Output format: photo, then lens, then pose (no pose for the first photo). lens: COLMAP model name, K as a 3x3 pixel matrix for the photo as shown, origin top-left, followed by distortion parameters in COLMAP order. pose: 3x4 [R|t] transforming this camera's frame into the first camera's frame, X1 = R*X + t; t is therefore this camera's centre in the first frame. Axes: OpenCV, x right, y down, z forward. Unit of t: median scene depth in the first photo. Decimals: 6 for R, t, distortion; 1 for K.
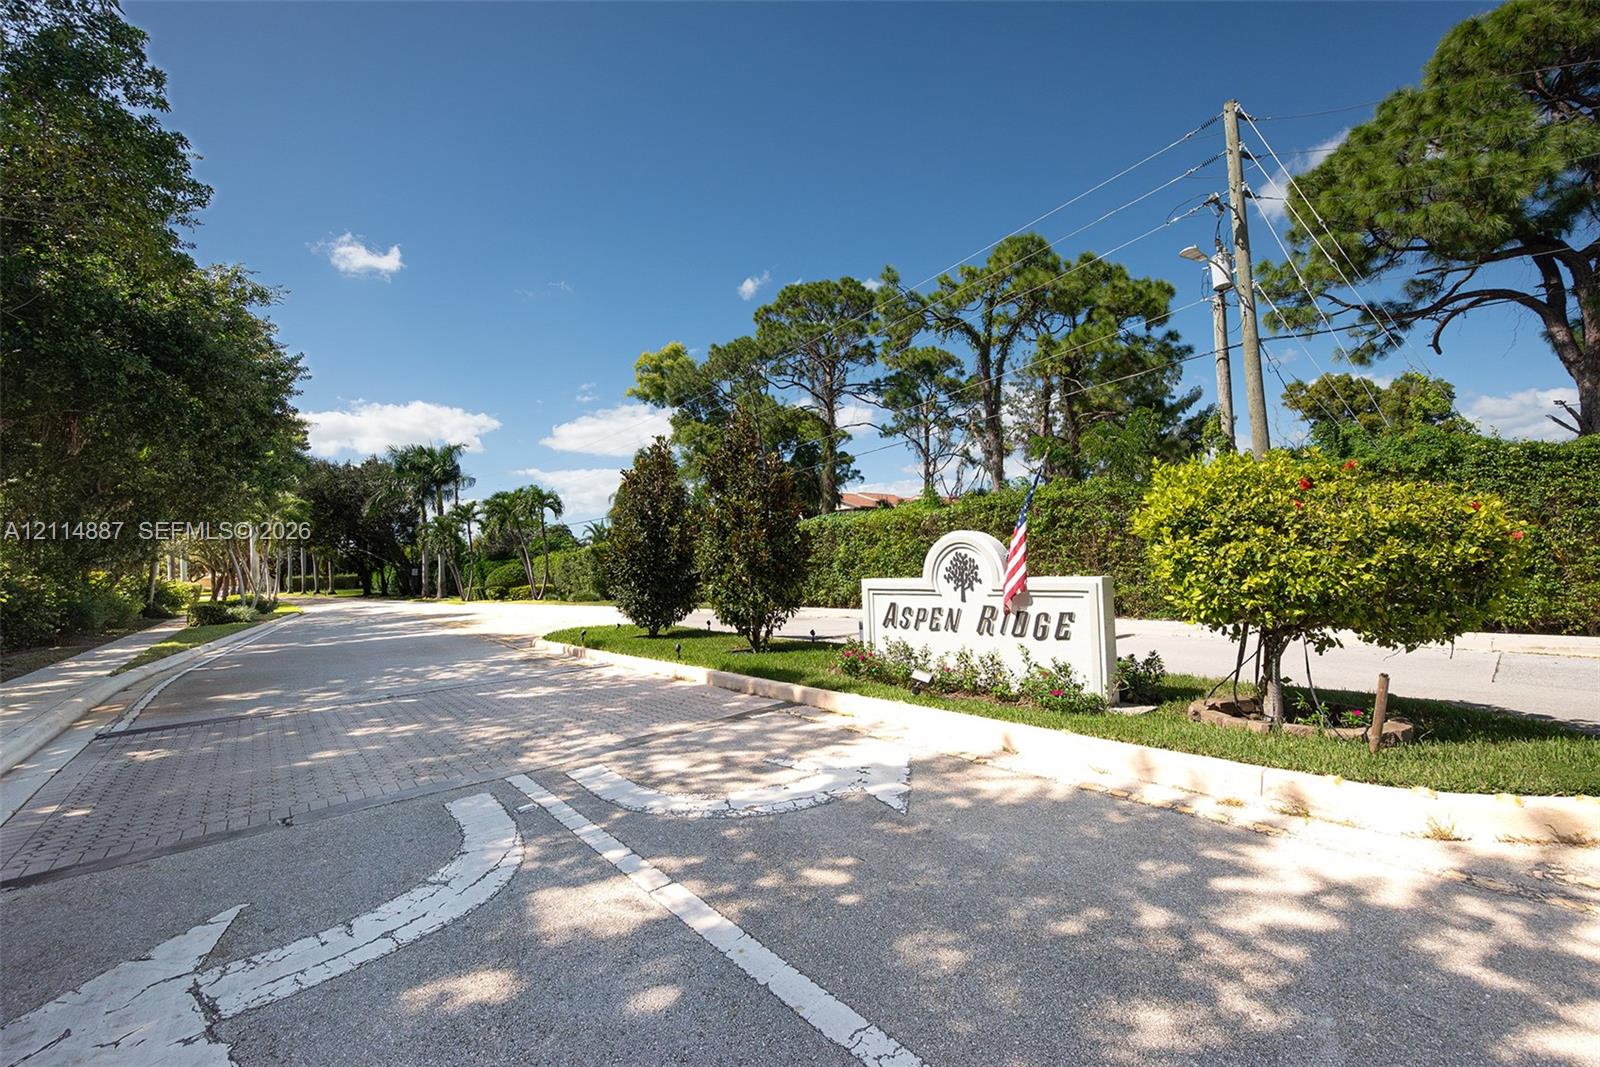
lens RADIAL K [[637.8, 0, 800.0], [0, 637.8, 533.5], [0, 0, 1]] dist [0.000715, 0.000140]
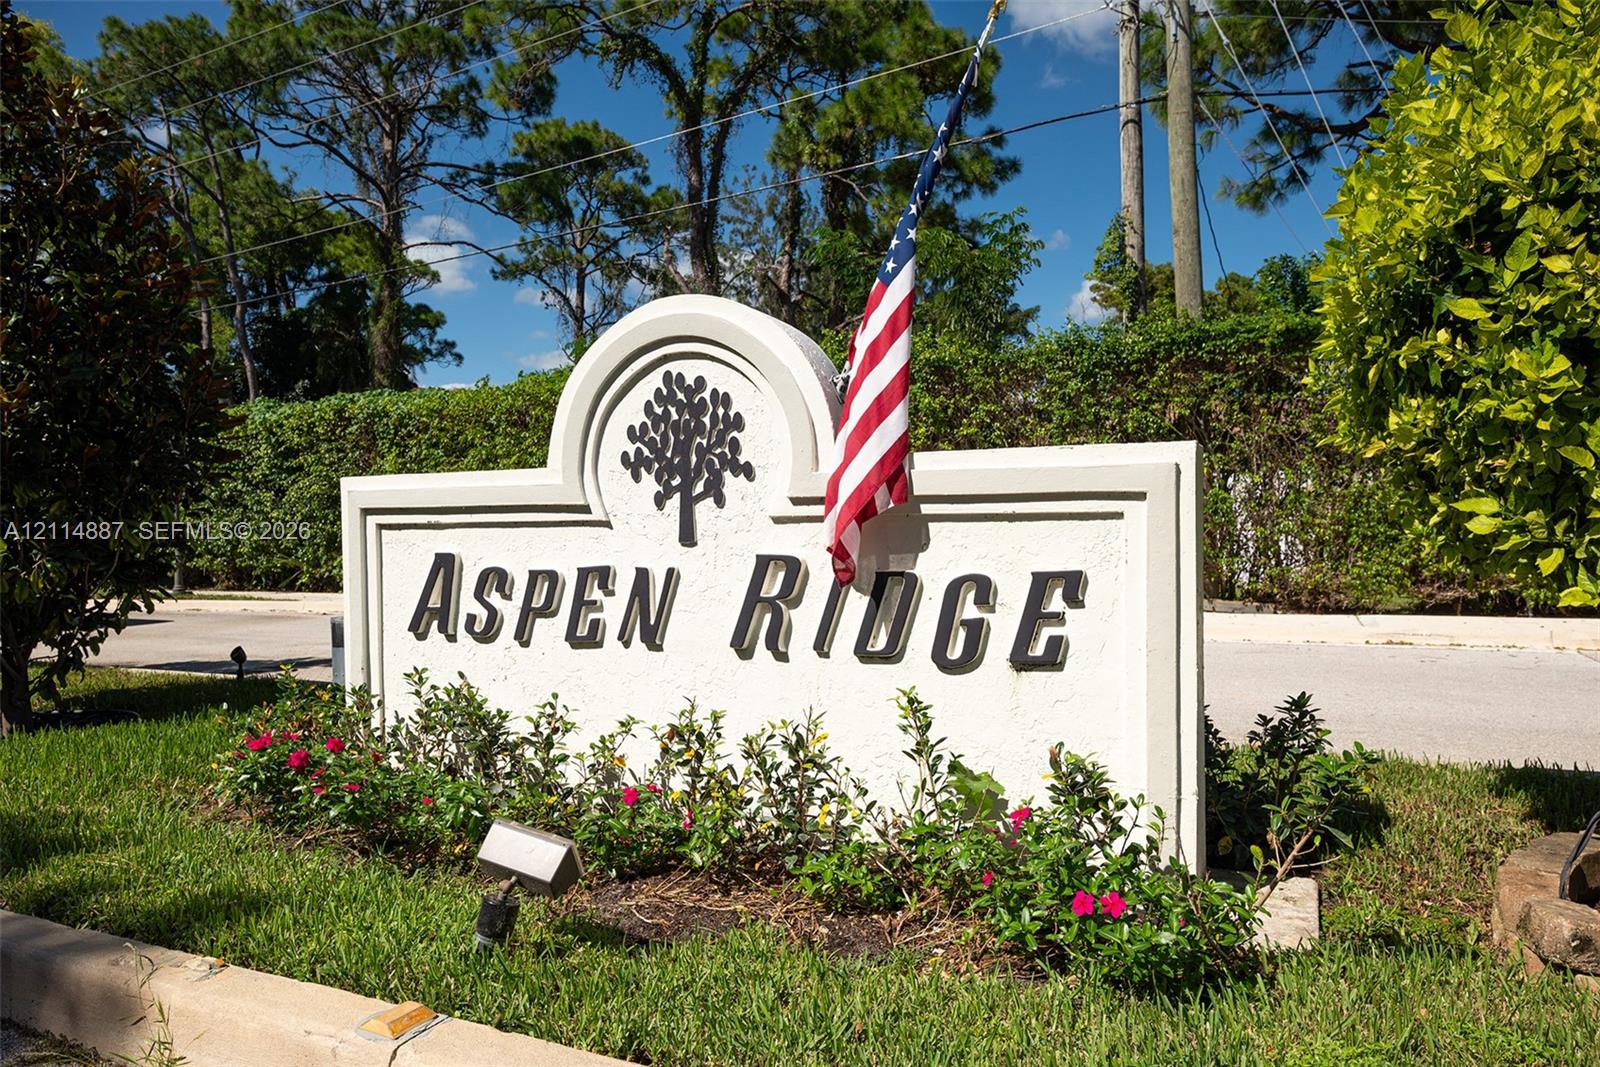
lens RADIAL K [[1028.1, 0, 800.0], [0, 1028.1, 533.5], [0, 0, 1]] dist [-0.001073, 0.000065]
pose [[0.916769, 0.012623, 0.399218, 0.107993], [-0.034447, 0.998275, 0.047538, 0.071826], [-0.397929, -0.057333, 0.915623, 0.509563]]
